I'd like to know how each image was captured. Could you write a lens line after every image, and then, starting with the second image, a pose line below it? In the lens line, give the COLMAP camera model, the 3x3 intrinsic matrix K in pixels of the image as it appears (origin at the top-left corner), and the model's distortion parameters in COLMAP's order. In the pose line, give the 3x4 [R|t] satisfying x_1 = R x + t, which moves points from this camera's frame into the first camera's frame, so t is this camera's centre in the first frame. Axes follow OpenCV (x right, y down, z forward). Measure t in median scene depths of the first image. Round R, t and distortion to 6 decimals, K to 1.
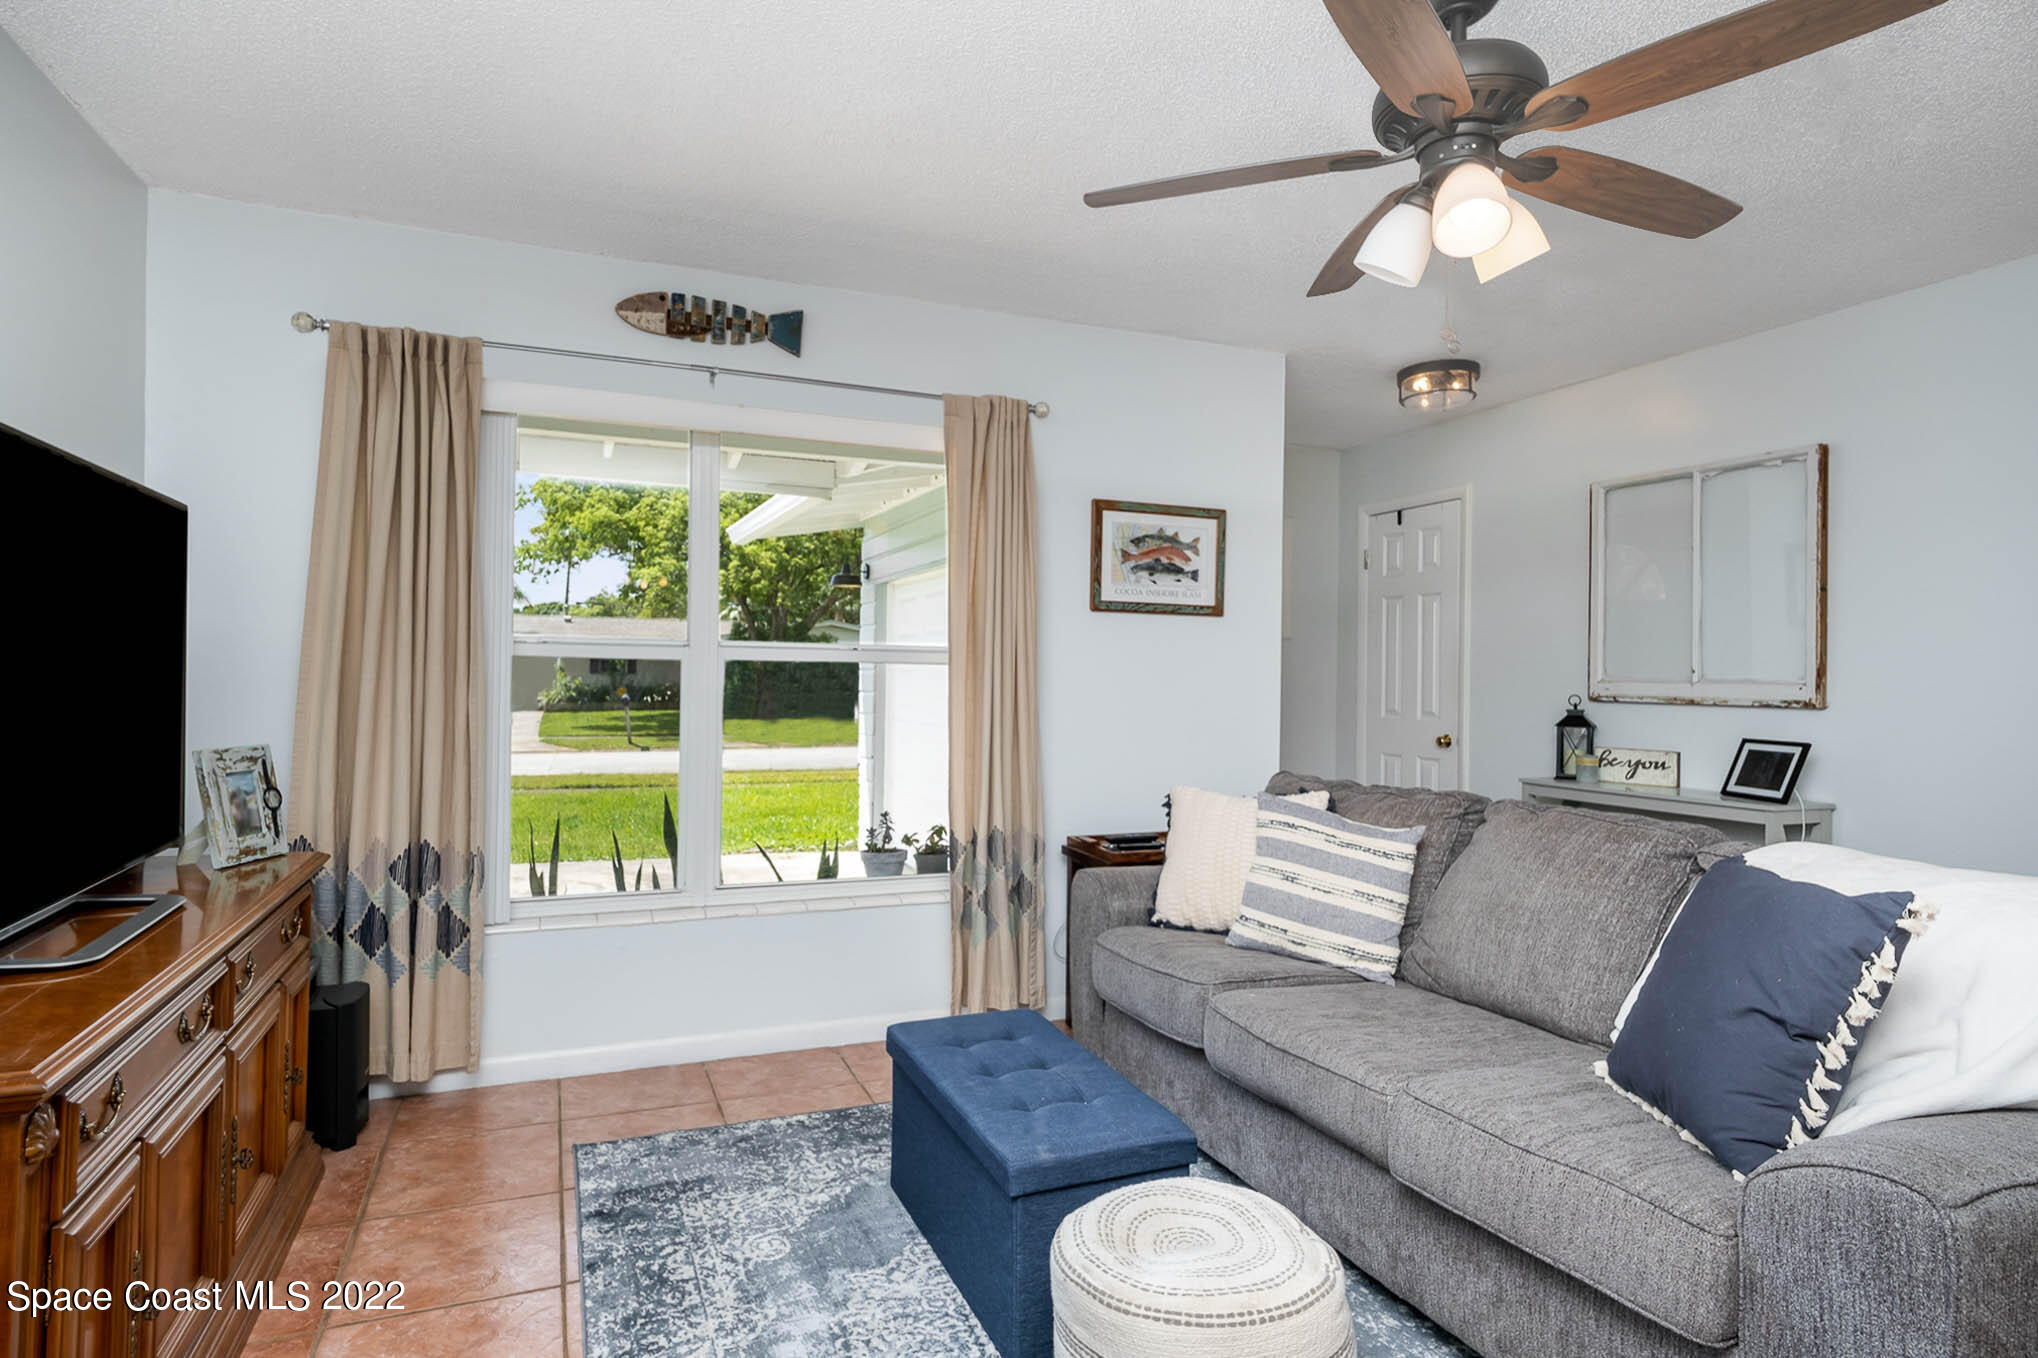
lens RADIAL K [[1042.3, 0, 1032.8], [0, 1042.3, 687.6], [0, 0, 1]] dist [0.004141, -0.001217]
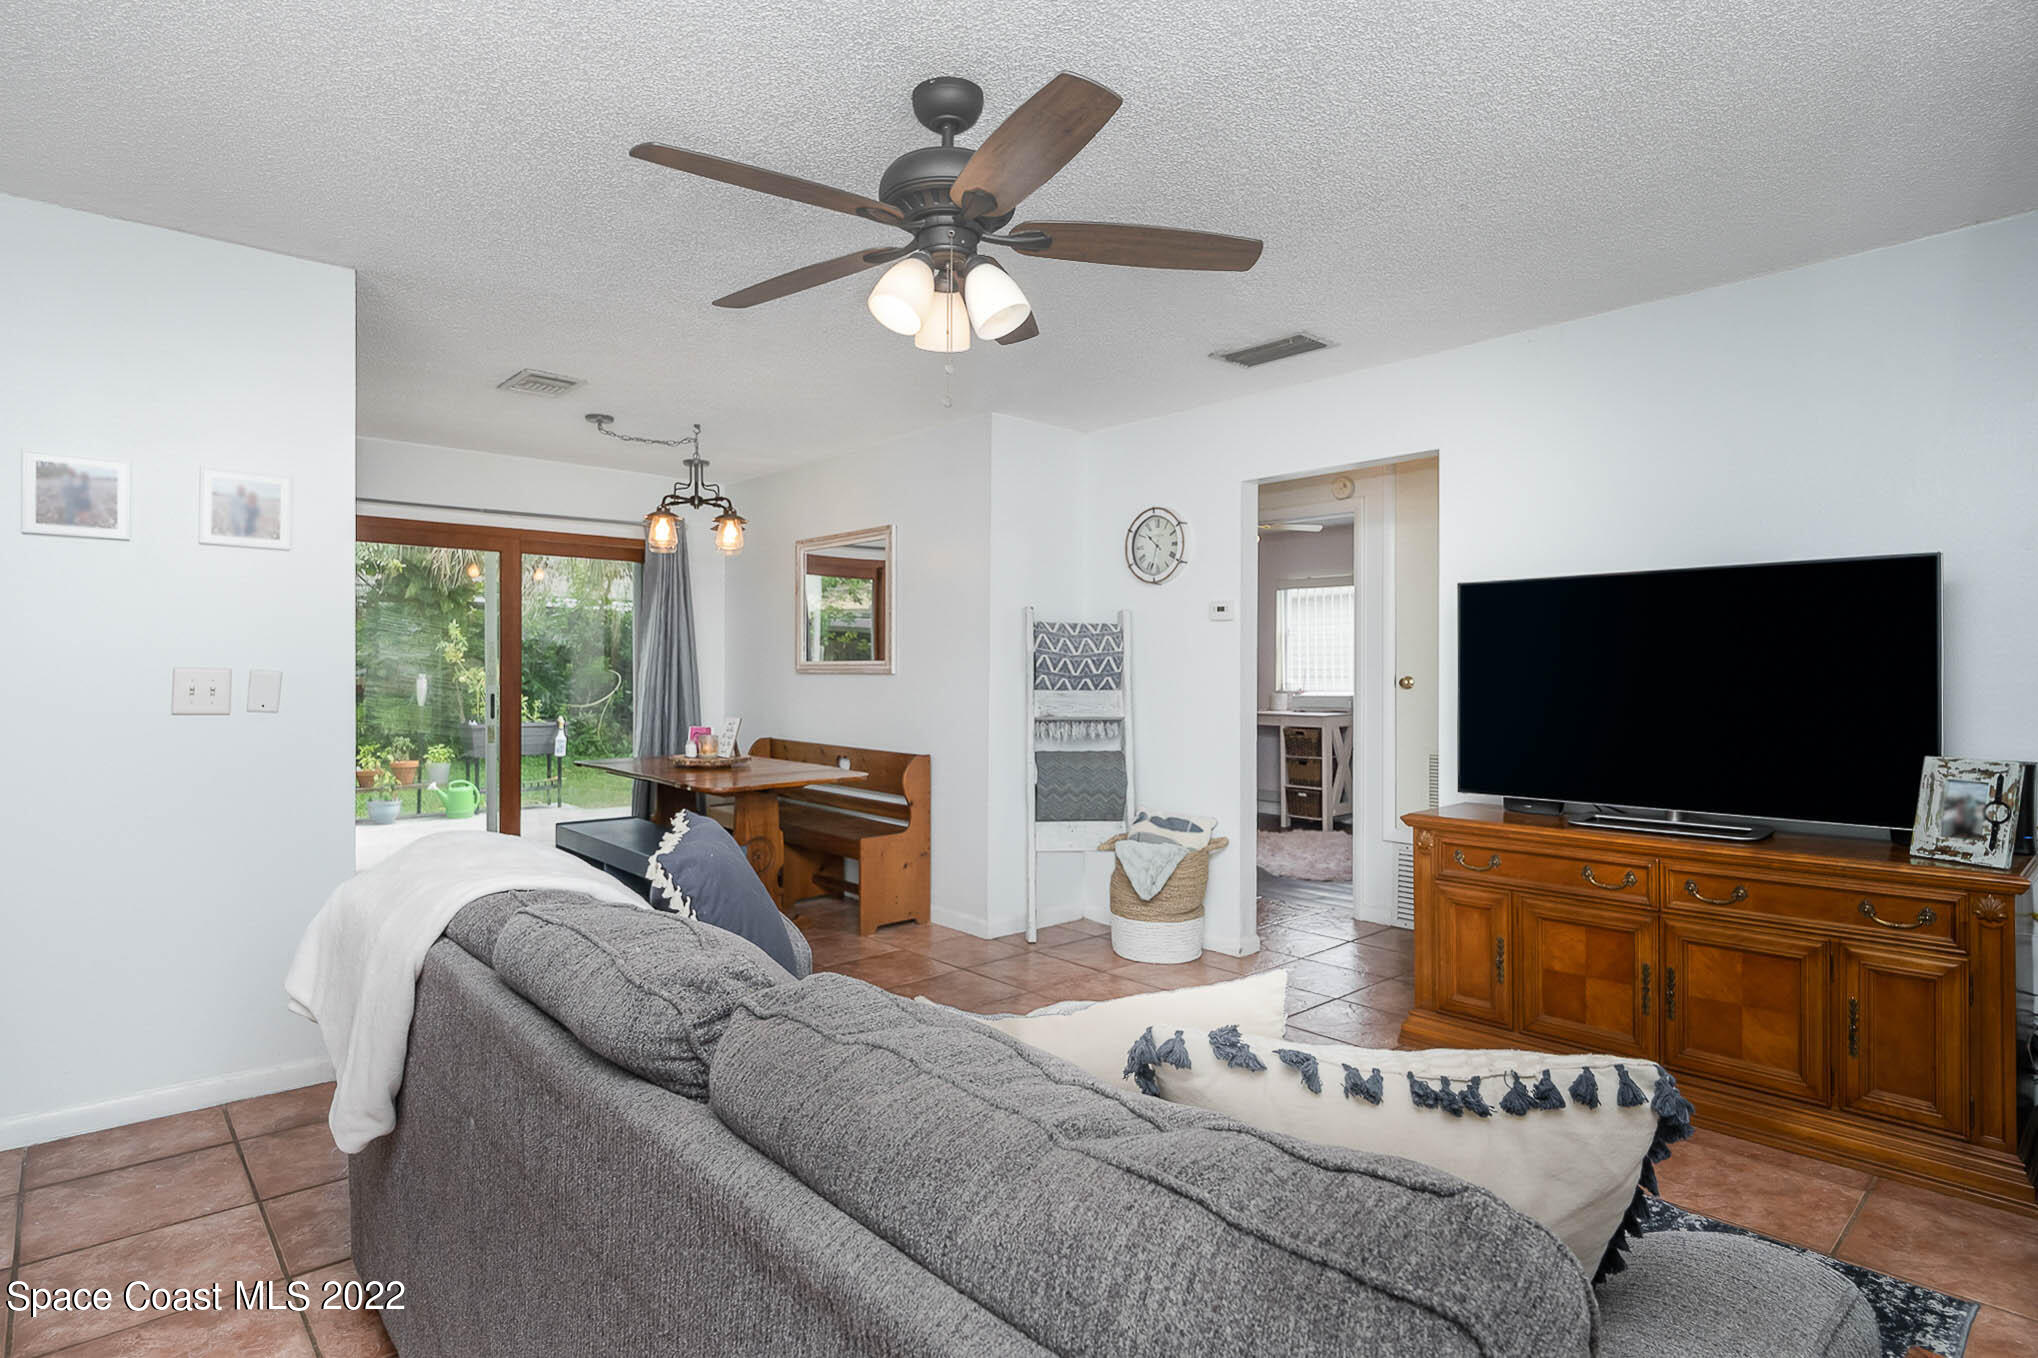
lens RADIAL K [[1042.3, 0, 1008.6], [0, 1042.3, 678.8], [0, 0, 1]] dist [0.004141, -0.001217]
pose [[-0.936587, -0.015564, -0.350090, 0.349854], [-0.020208, 0.999750, 0.009616, -0.011197], [0.349853, 0.016081, -0.936667, 1.002831]]
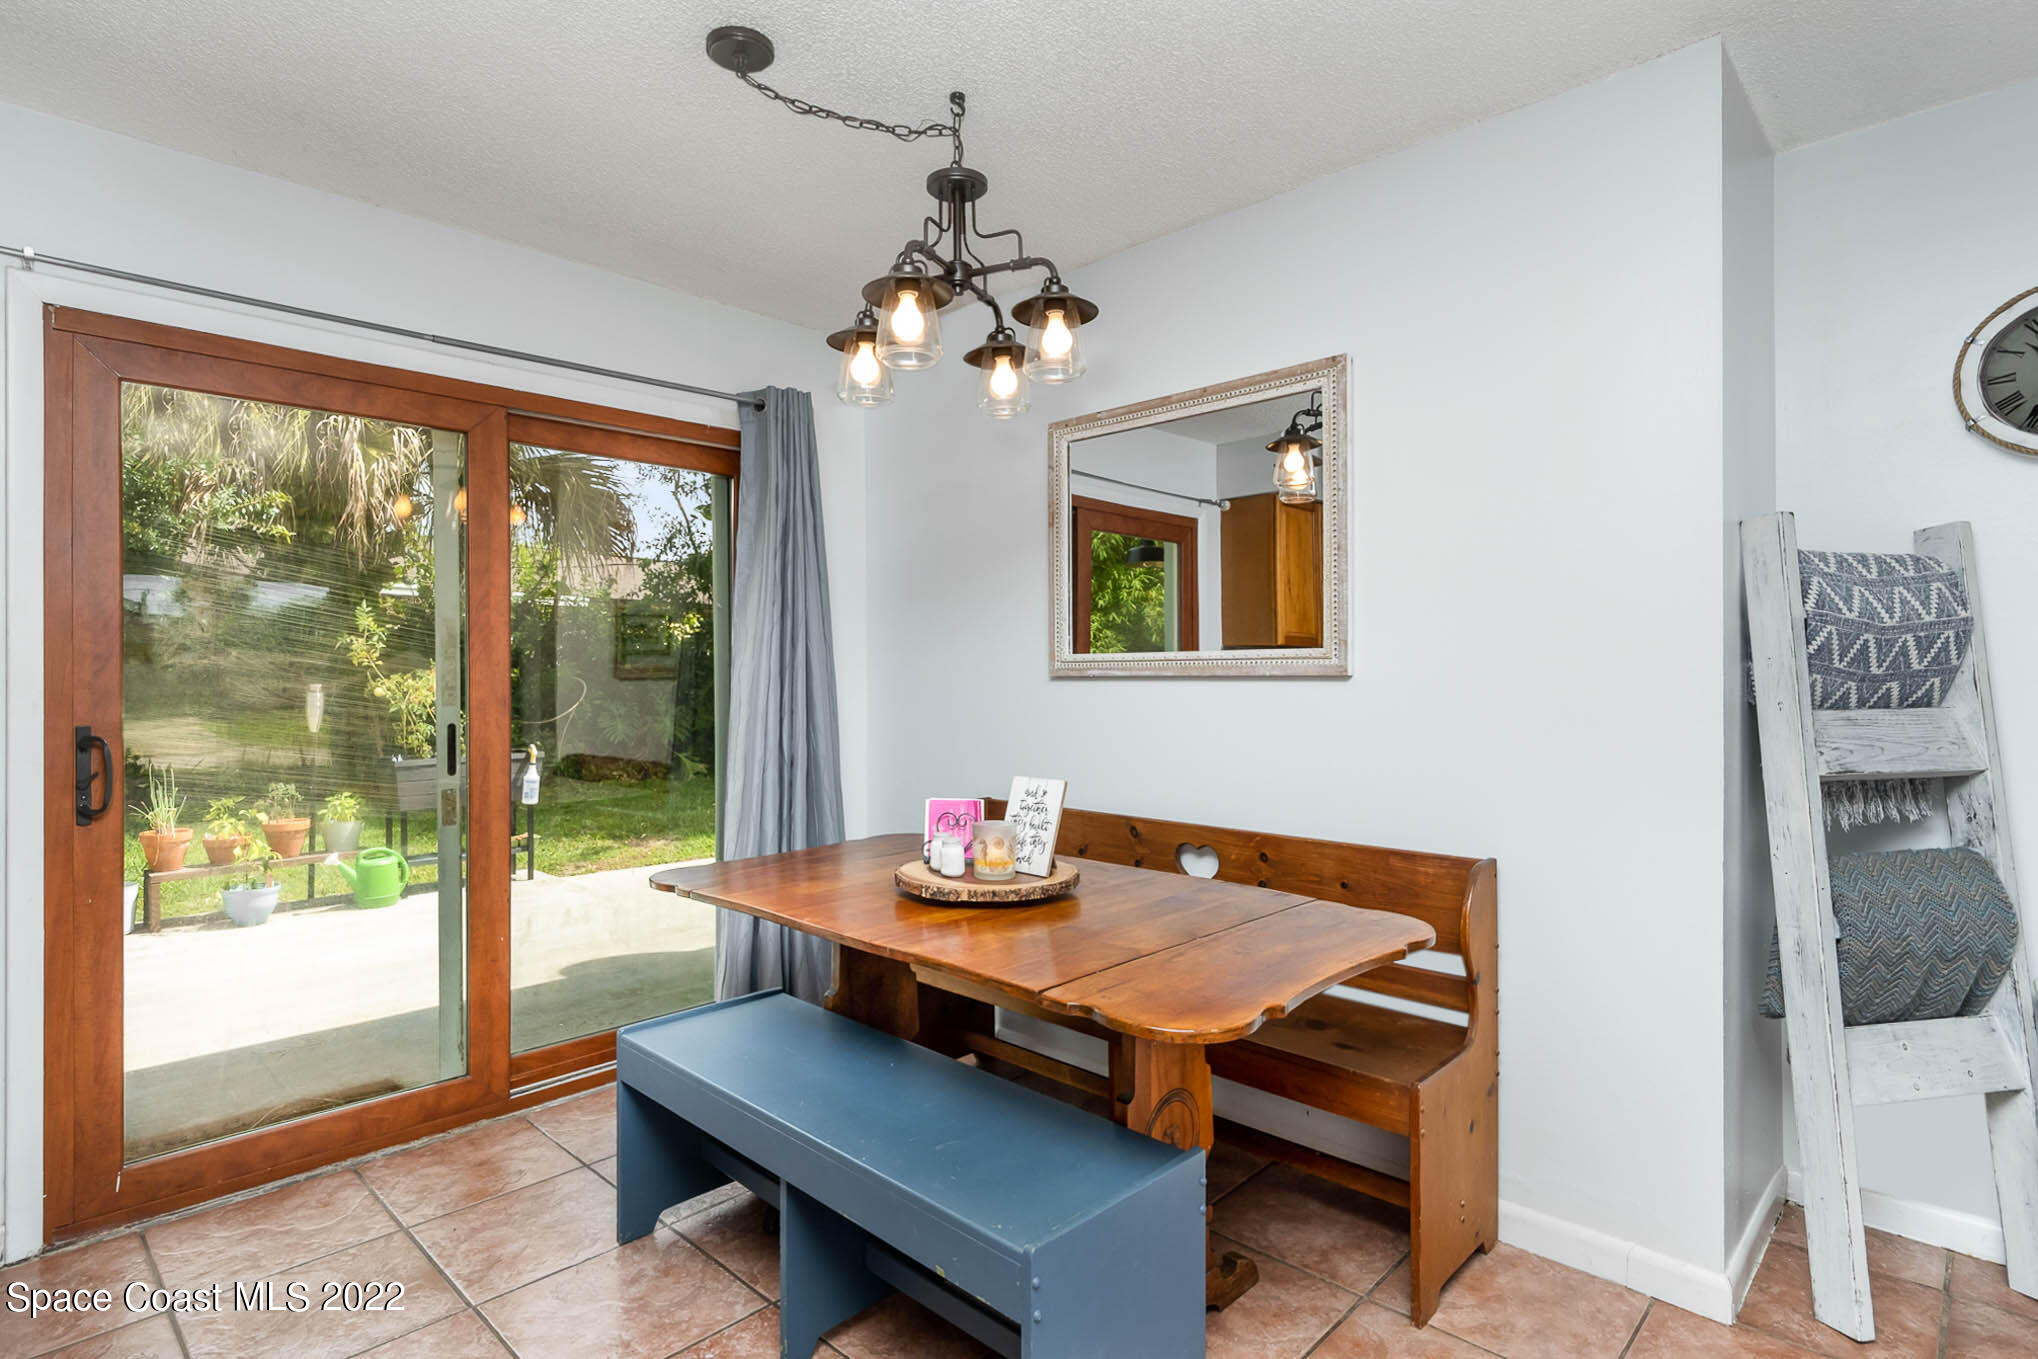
lens RADIAL K [[1042.3, 0, 1006.5], [0, 1042.3, 667.7], [0, 0, 1]] dist [0.004141, -0.001217]
pose [[-0.912591, -0.005763, -0.408834, 0.463567], [-0.006910, 0.999975, 0.001328, -0.006201], [0.408816, 0.004037, -0.912608, 0.158621]]
